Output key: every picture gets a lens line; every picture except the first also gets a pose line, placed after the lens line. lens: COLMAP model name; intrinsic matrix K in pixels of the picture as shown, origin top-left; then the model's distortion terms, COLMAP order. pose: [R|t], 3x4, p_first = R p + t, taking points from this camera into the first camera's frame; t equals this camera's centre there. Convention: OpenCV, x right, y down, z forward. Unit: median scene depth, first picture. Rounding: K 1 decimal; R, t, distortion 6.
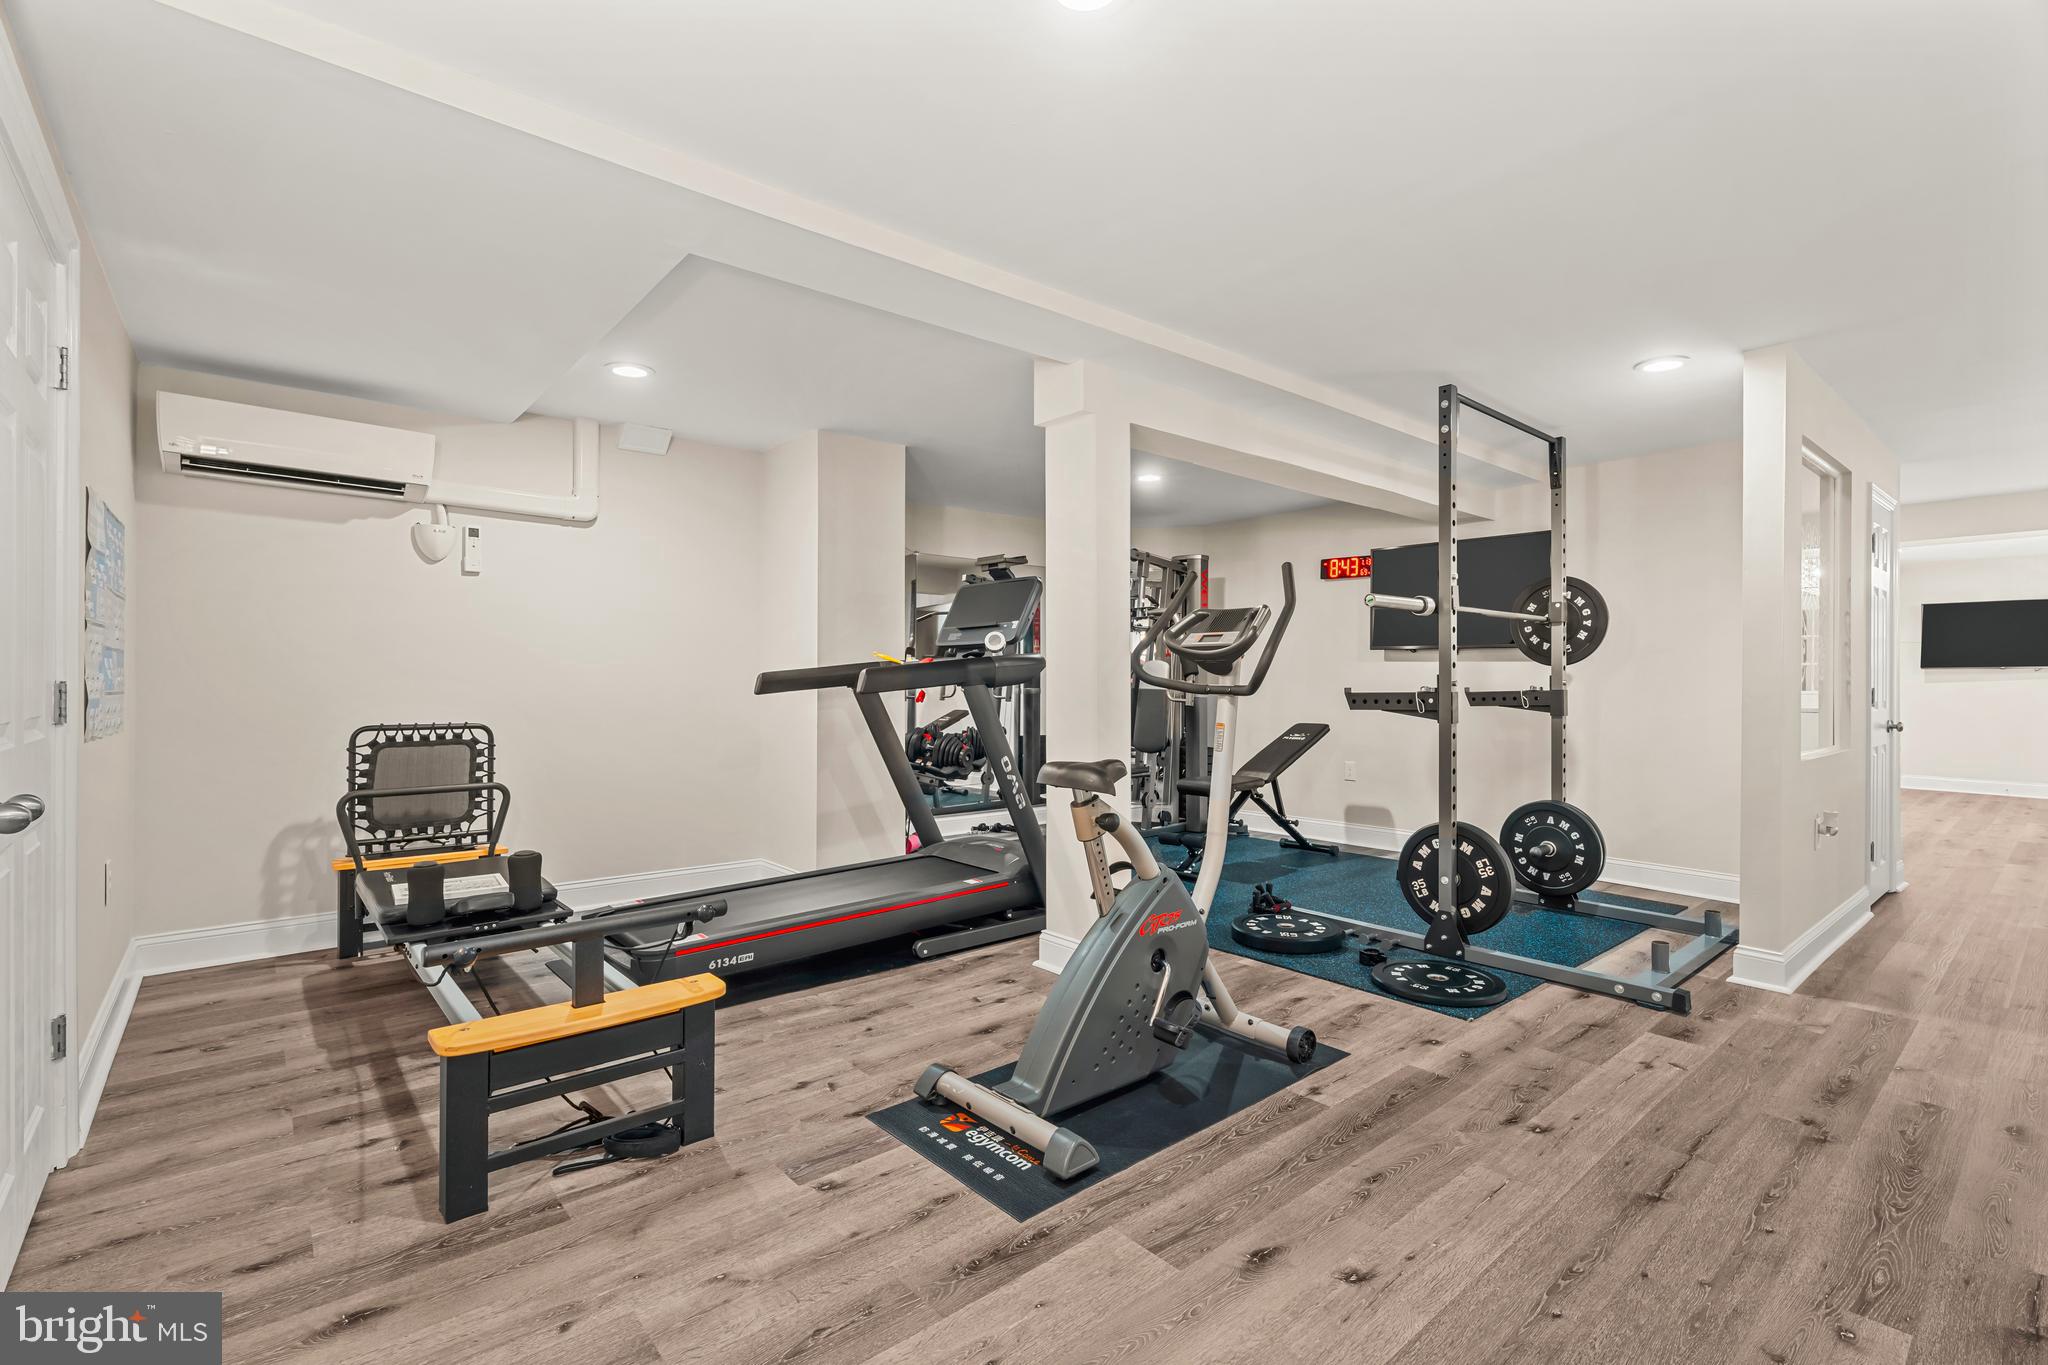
lens RADIAL K [[922.1, 0, 1024.0], [0, 922.1, 682.5], [0, 0, 1]] dist [-0.009912, 0.001215]
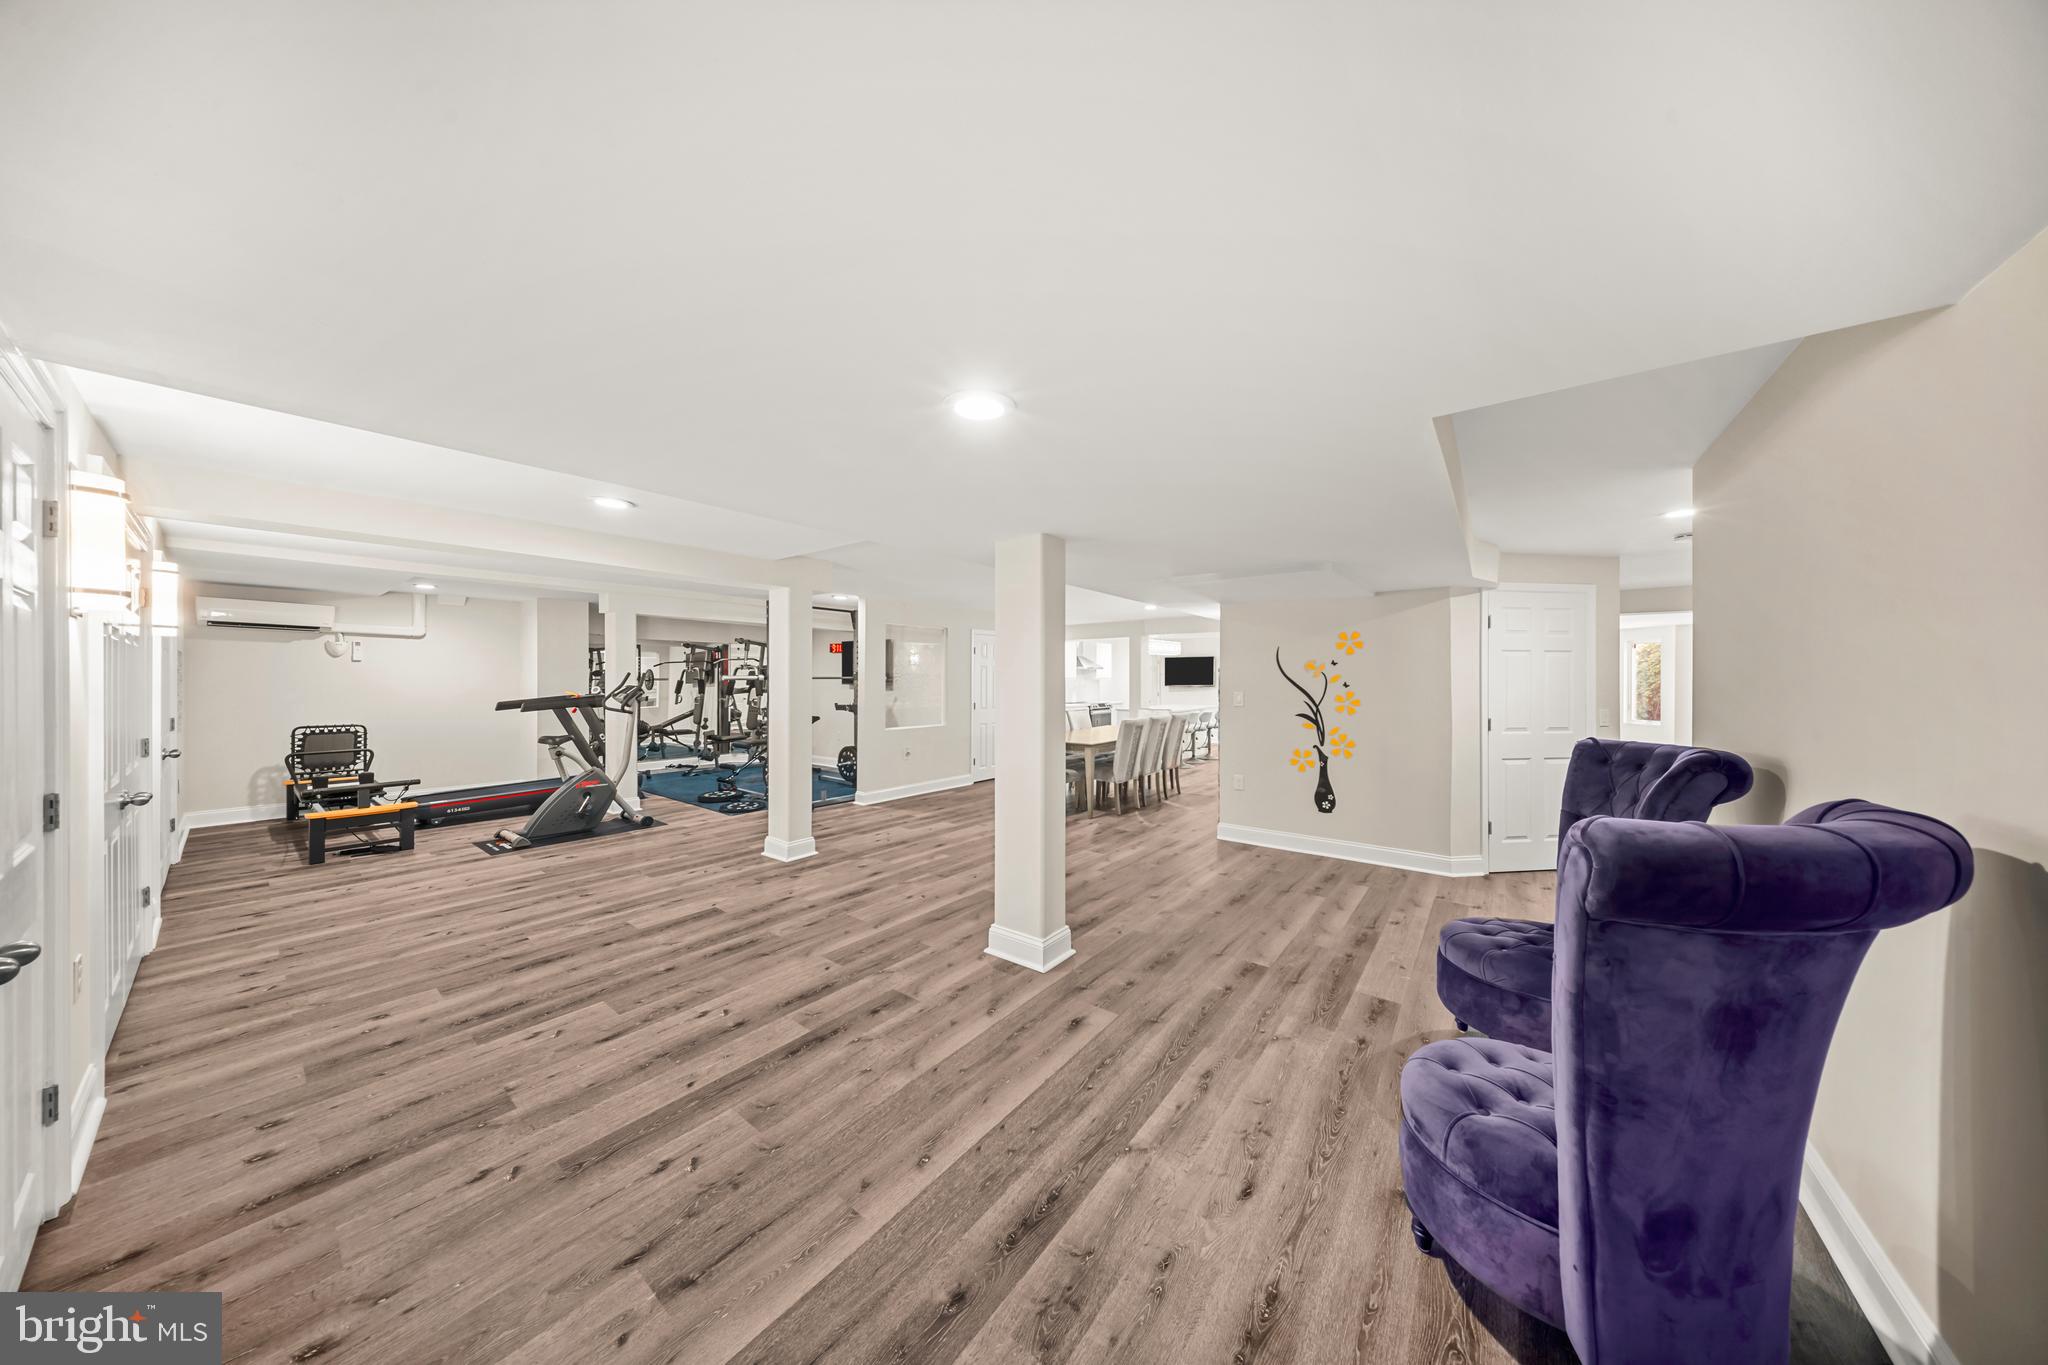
lens RADIAL K [[604.4, 0, 1030.2], [0, 604.4, 684.7], [0, 0, 1]] dist [0.008331, -0.004616]
pose [[0.977456, -0.003910, 0.211101, 0.852602], [0.002821, 0.999981, 0.005456, -0.067826], [-0.211119, -0.004737, 0.977449, -0.998709]]
